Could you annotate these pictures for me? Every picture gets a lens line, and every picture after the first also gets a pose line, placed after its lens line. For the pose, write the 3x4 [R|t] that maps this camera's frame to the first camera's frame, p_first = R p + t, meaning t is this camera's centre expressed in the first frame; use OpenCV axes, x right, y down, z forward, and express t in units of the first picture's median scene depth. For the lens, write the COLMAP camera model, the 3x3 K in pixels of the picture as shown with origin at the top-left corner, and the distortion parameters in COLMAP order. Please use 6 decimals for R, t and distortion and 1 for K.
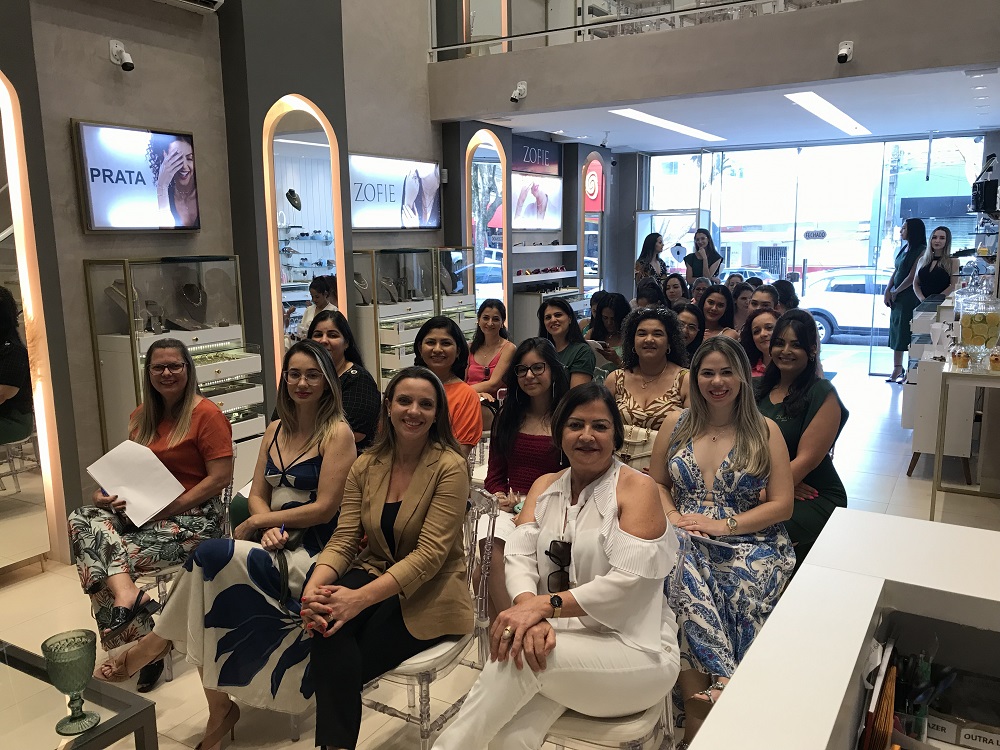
lens RADIAL K [[813.9, 0, 499.4], [0, 813.9, 377.3], [0, 0, 1]] dist [-0.051173, -0.001213]
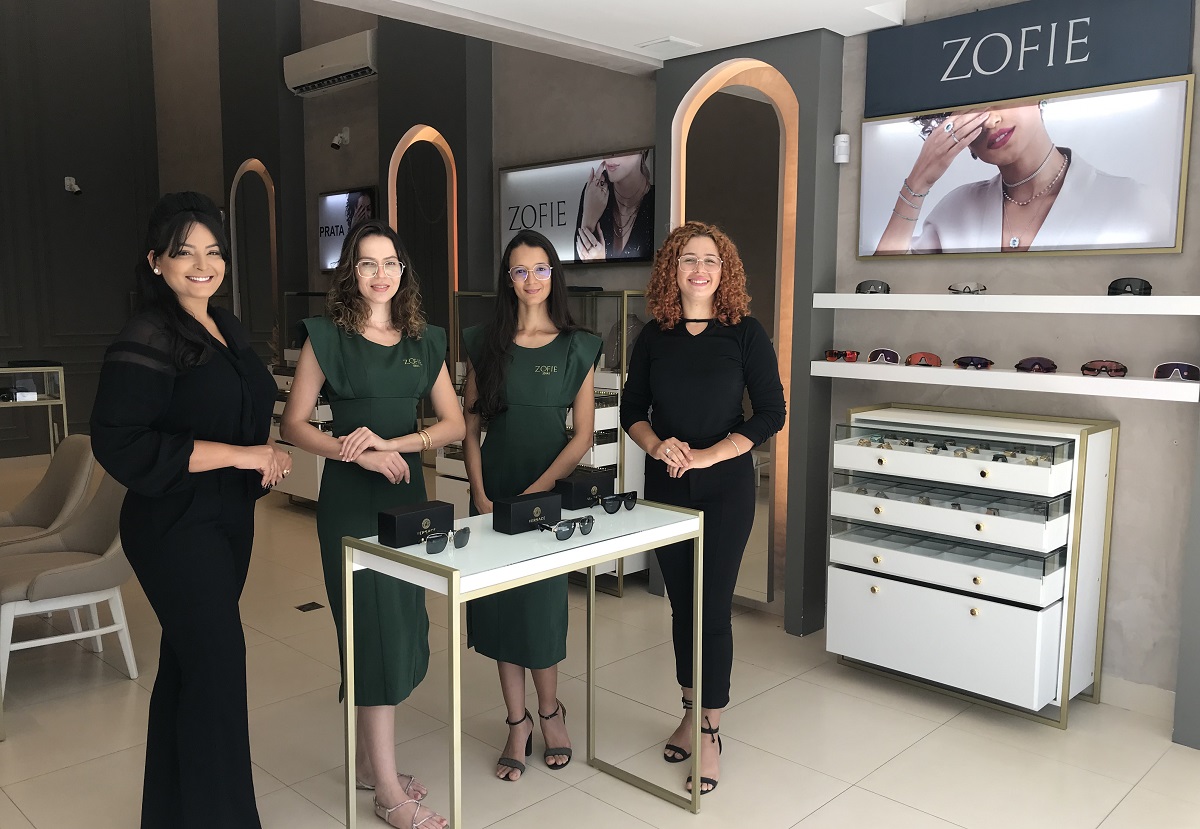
lens RADIAL K [[1000.4, 0, 598.6], [0, 1000.4, 414.3], [0, 0, 1]] dist [-0.010598, -0.003931]
pose [[-0.249663, 0.142590, -0.957777, 0.702607], [-0.151601, 0.971146, 0.184098, -0.217491], [0.956392, 0.191162, -0.220842, 1.231286]]
